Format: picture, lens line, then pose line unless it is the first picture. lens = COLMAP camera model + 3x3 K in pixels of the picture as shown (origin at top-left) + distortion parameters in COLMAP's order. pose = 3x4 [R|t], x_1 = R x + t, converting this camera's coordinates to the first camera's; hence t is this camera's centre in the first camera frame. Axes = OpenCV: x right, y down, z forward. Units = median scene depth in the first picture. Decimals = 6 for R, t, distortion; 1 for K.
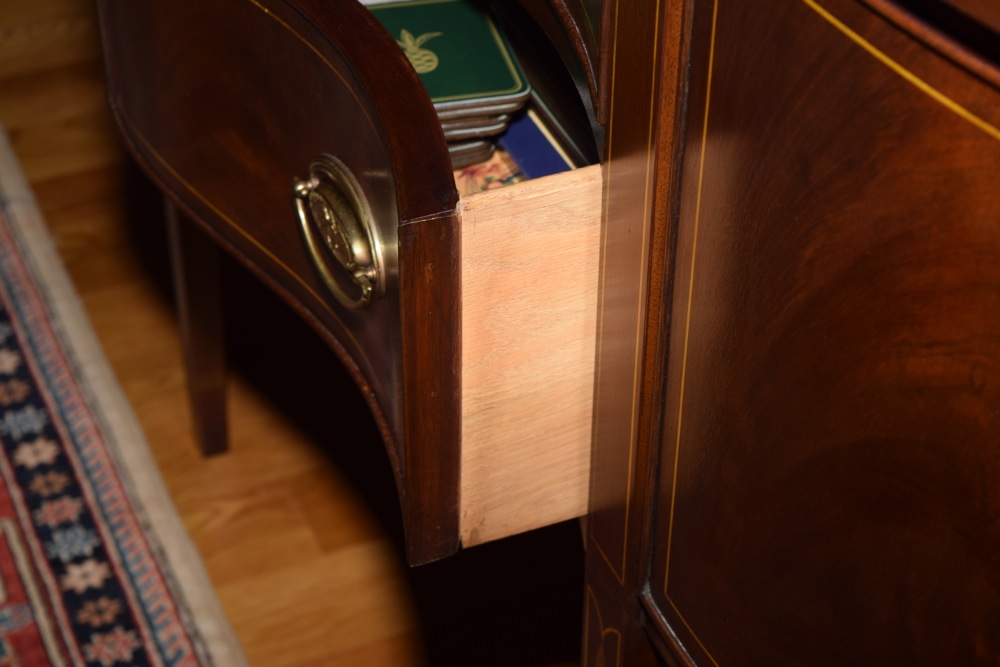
lens RADIAL K [[2117.8, 0, 497.0], [0, 2117.8, 333.8], [0, 0, 1]] dist [0.033444, 0.000000]
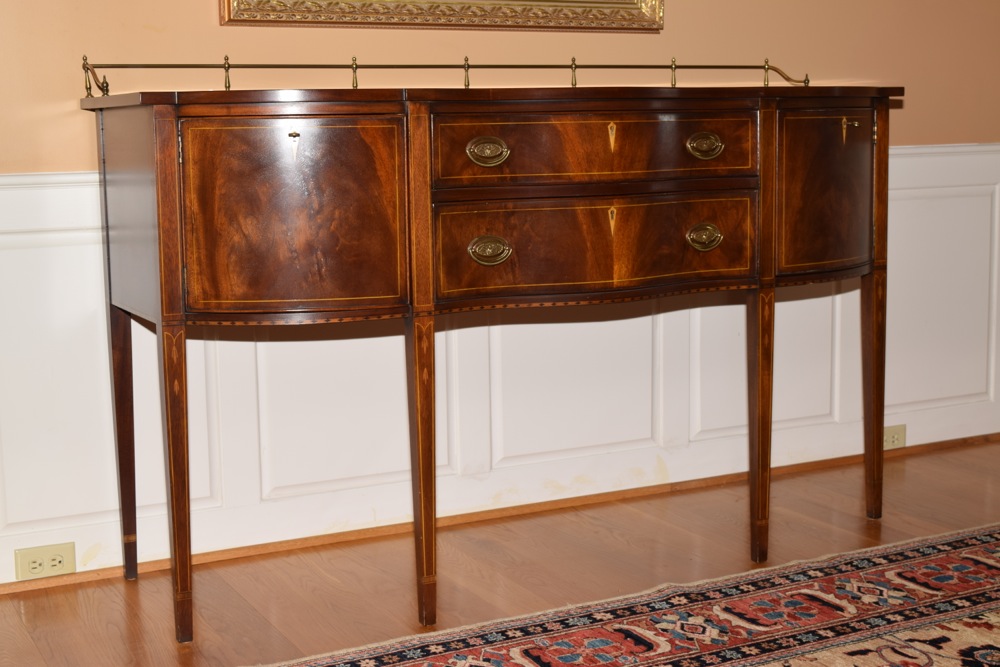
lens RADIAL K [[1483.2, 0, 510.0], [0, 1483.2, 333.8], [0, 0, 1]] dist [-0.023250, 0.000000]
pose [[-0.083751, -0.142408, 0.986258, -3.353908], [0.650238, 0.742175, 0.162381, -0.751277], [-0.755100, 0.654902, 0.030441, 1.471836]]
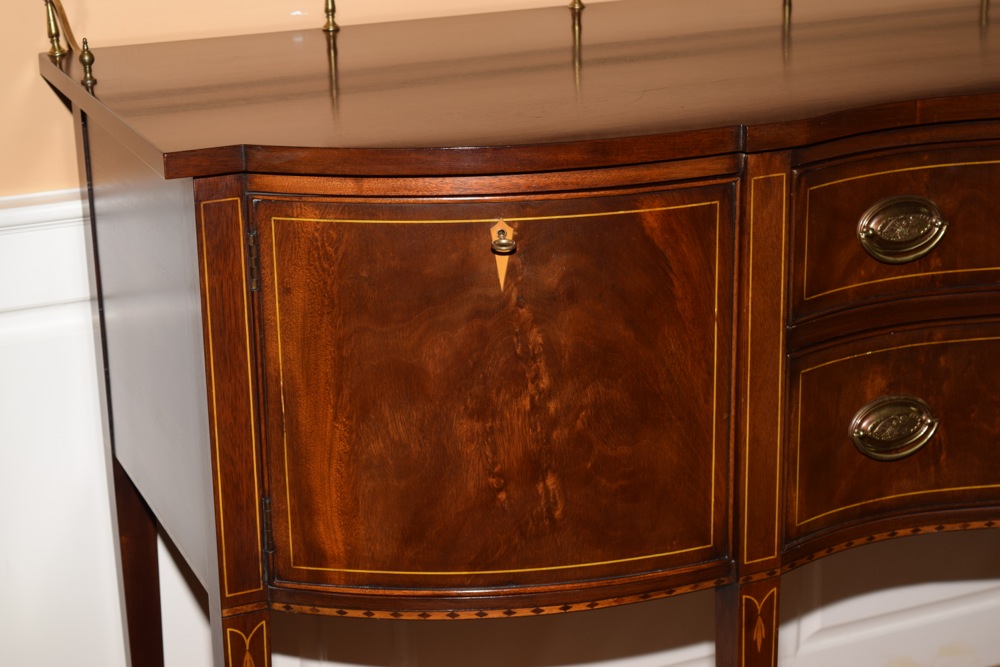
lens RADIAL K [[1941.7, 0, 508.0], [0, 1941.7, 333.3], [0, 0, 1]] dist [0.033641, 0.000000]
pose [[-0.018756, -0.316113, 0.948536, -2.048572], [0.656286, 0.711821, 0.250201, -1.219234], [-0.754279, 0.627203, 0.194109, 1.335673]]
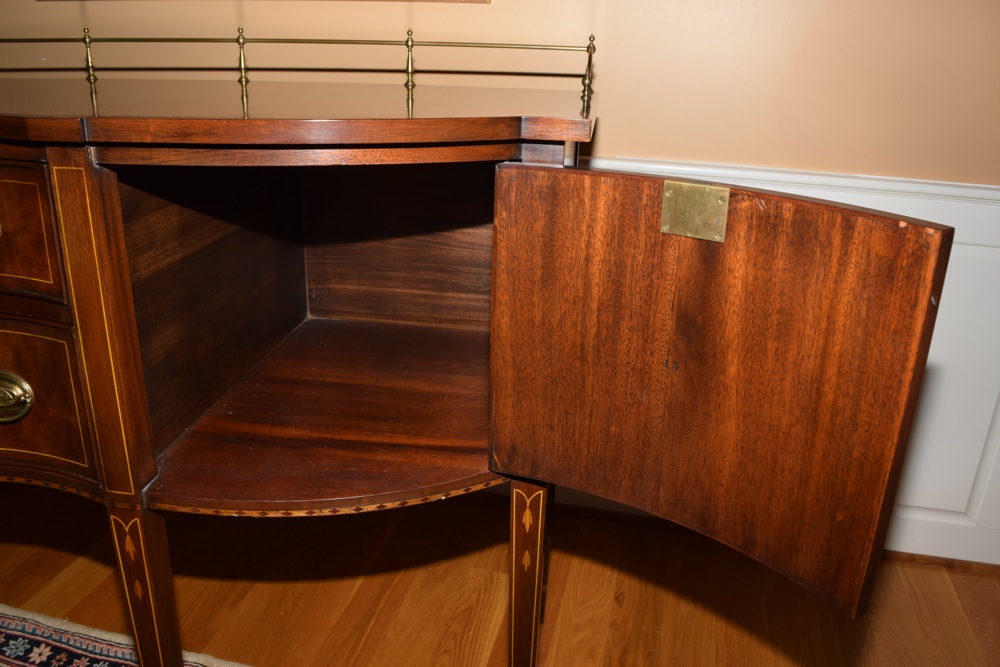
lens RADIAL K [[795.7, 0, 499.0], [0, 795.7, 339.9], [0, 0, 1]] dist [-0.094341, 0.020831]
pose [[0.507594, -0.295165, 0.809460, -0.424350], [0.531243, 0.846870, -0.024323, 0.222695], [-0.678329, 0.442366, 0.586671, 0.084394]]
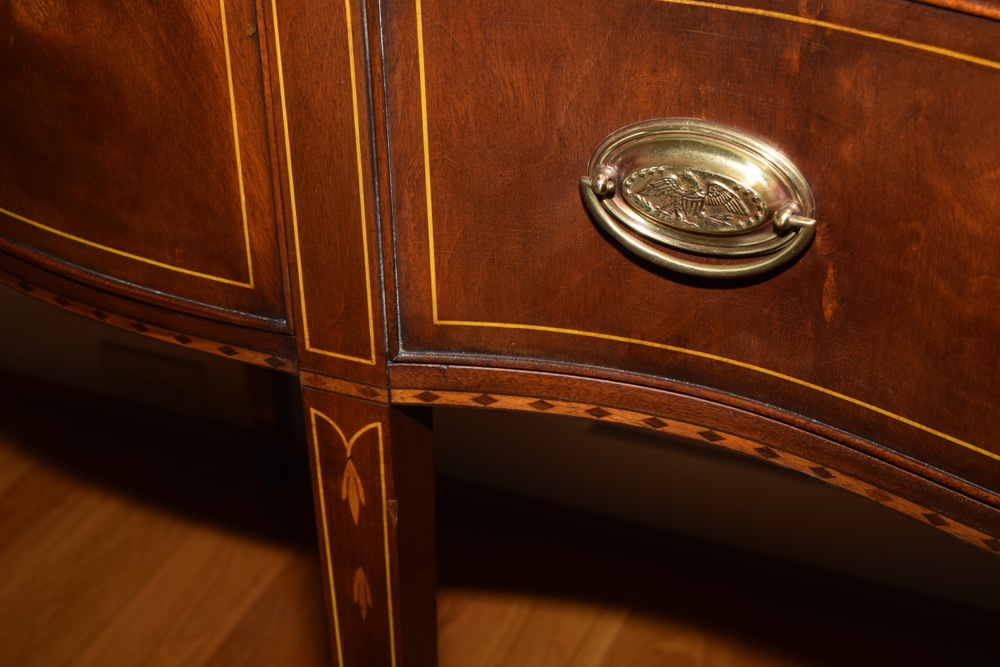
lens RADIAL K [[1668.4, 0, 503.1], [0, 1668.4, 336.6], [0, 0, 1]] dist [-0.004658, 0.000000]
pose [[0.719171, -0.383883, 0.579160, -0.692837], [0.460716, 0.887402, 0.016101, -0.396509], [-0.520129, 0.255249, 0.815055, 0.973439]]
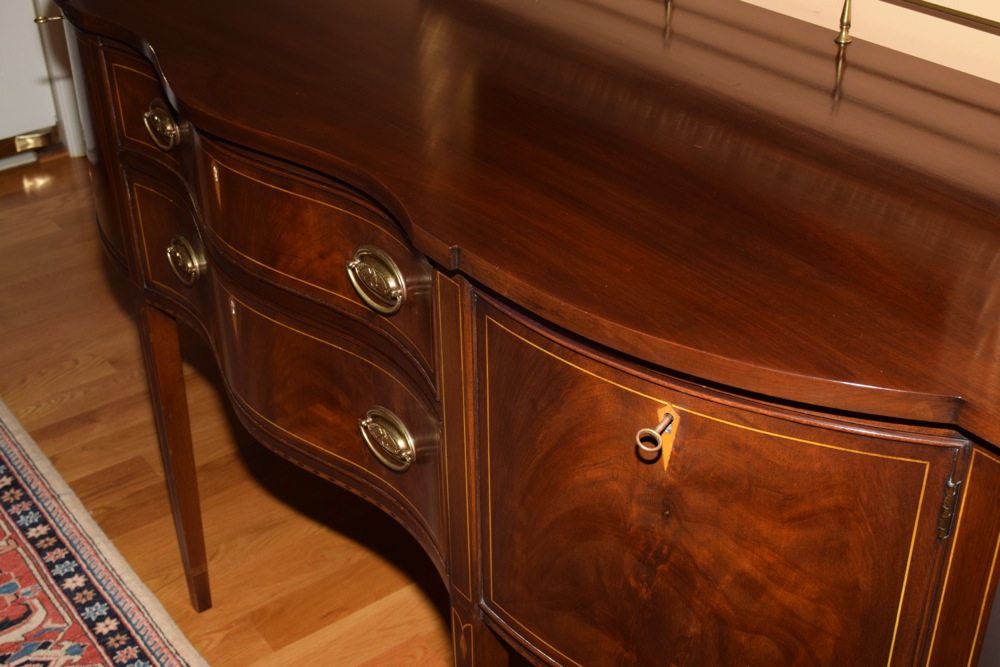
lens RADIAL K [[1306.6, 0, 502.7], [0, 1306.6, 326.4], [0, 0, 1]] dist [-0.056703, 0.000000]
pose [[0.971141, -0.138040, 0.194498, -0.138916], [0.166364, 0.976404, -0.137687, 0.029940], [-0.170903, 0.166071, 0.971191, -0.403037]]
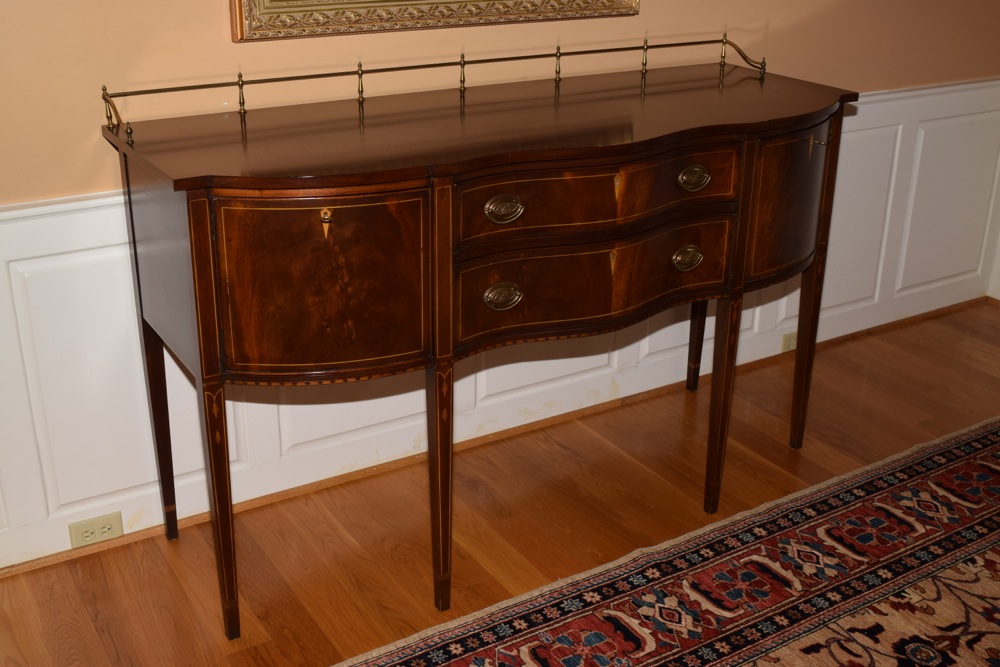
lens RADIAL K [[1149.9, 0, 508.5], [0, 1149.9, 334.8], [0, 0, 1]] dist [-0.062499, 0.000000]
pose [[-0.163244, -0.384119, 0.908738, -2.646762], [0.619027, 0.677342, 0.397510, -1.382072], [-0.768217, 0.627424, 0.127208, 1.192871]]
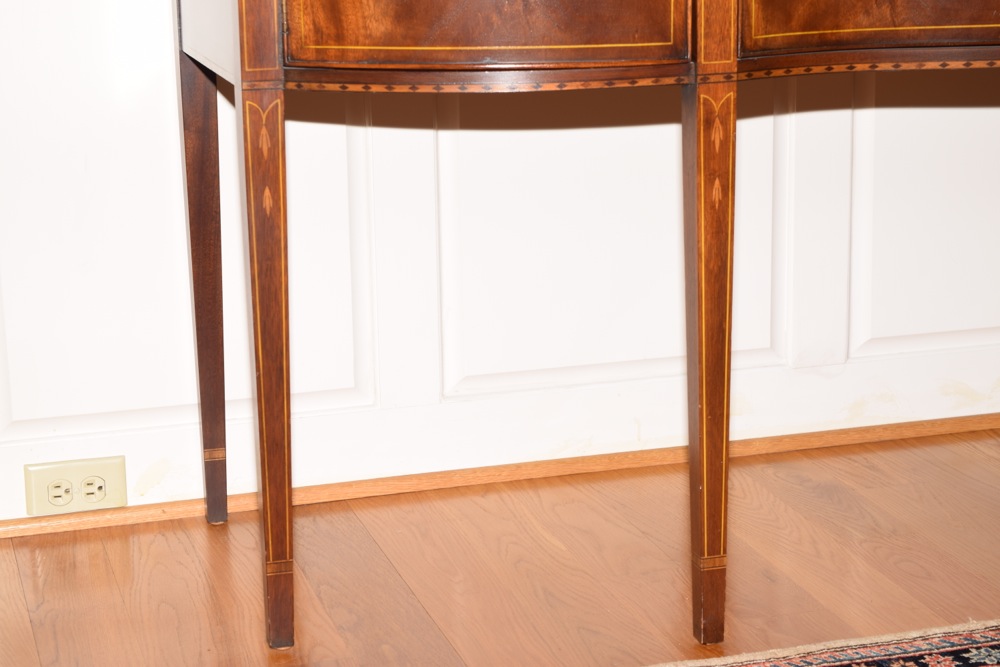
lens RADIAL K [[2195.9, 0, 504.5], [0, 2195.9, 338.1], [0, 0, 1]] dist [0.077506, 0.000000]
pose [[0.105348, -0.239106, 0.965262, -2.759605], [0.651617, 0.749837, 0.114626, -0.616383], [-0.751197, 0.616905, 0.234800, 1.454511]]
